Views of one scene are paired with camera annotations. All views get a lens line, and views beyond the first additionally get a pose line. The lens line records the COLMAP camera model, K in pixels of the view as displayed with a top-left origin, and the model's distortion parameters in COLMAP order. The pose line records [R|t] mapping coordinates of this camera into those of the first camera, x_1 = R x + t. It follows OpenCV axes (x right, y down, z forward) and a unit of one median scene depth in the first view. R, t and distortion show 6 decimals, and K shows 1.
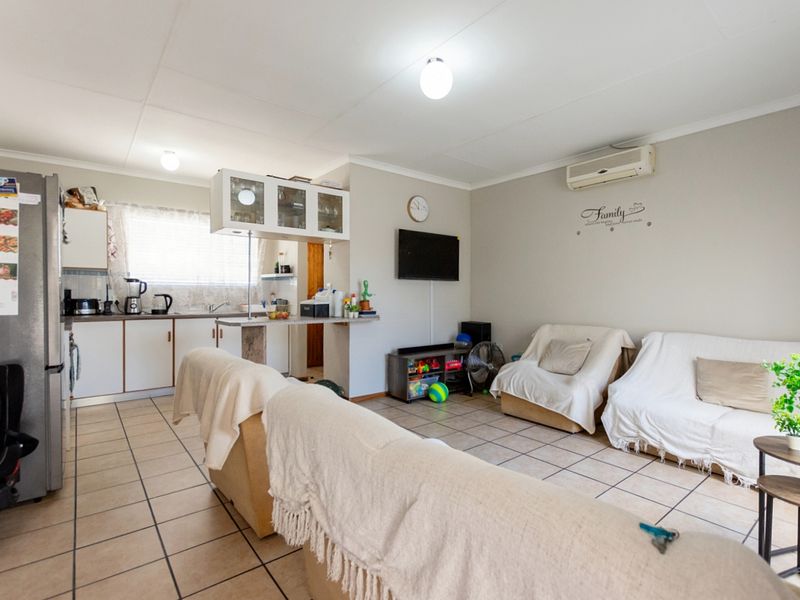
lens RADIAL K [[408.6, 0, 406.2], [0, 408.6, 297.8], [0, 0, 1]] dist [0.006542, -0.004458]
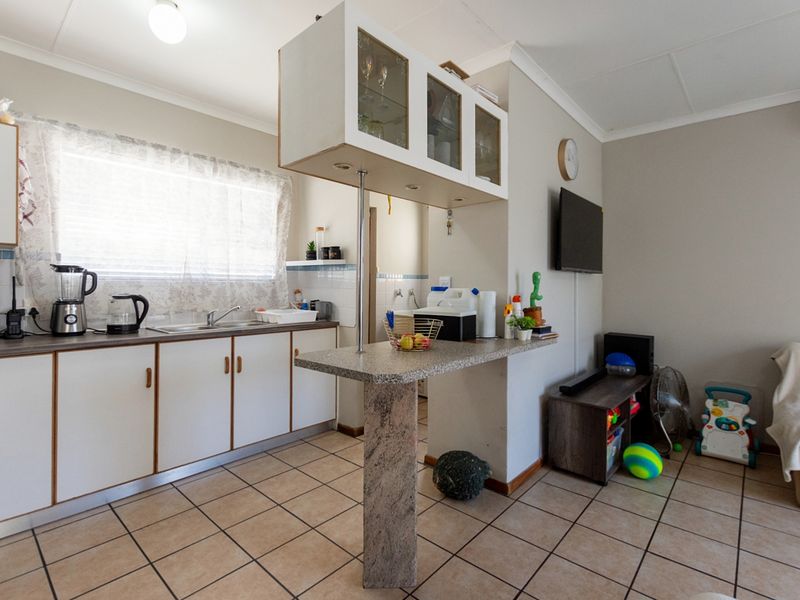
lens RADIAL K [[408.6, 0, 396.3], [0, 408.6, 283.4], [0, 0, 1]] dist [0.006542, -0.004458]
pose [[0.988441, 0.001944, 0.151591, -0.363263], [0.000175, 0.999903, -0.013962, -0.018598], [-0.151603, 0.013828, 0.988345, 0.460138]]
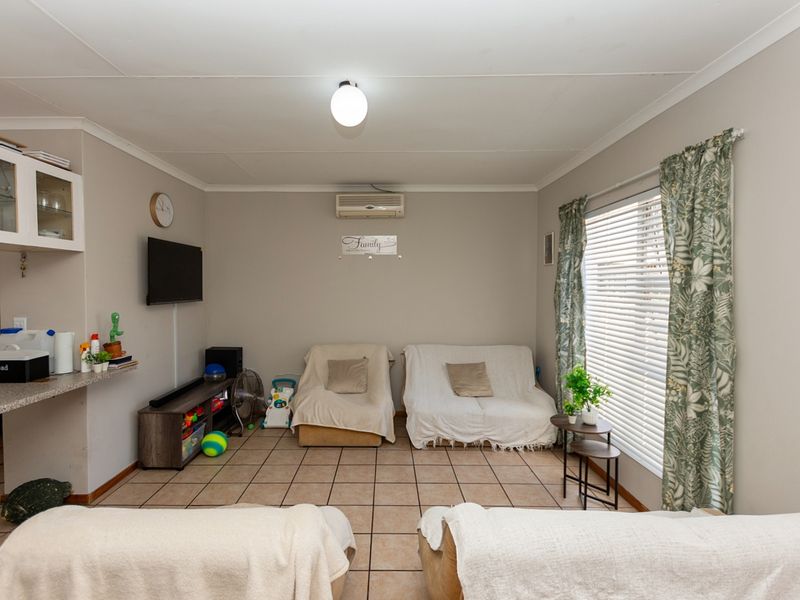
lens RADIAL K [[408.6, 0, 386.6], [0, 408.6, 296.4], [0, 0, 1]] dist [0.006542, -0.004458]
pose [[0.633820, -0.025792, 0.773050, -0.326899], [0.010812, 0.999642, 0.024487, -0.079256], [-0.773405, -0.007162, 0.633872, 0.217407]]
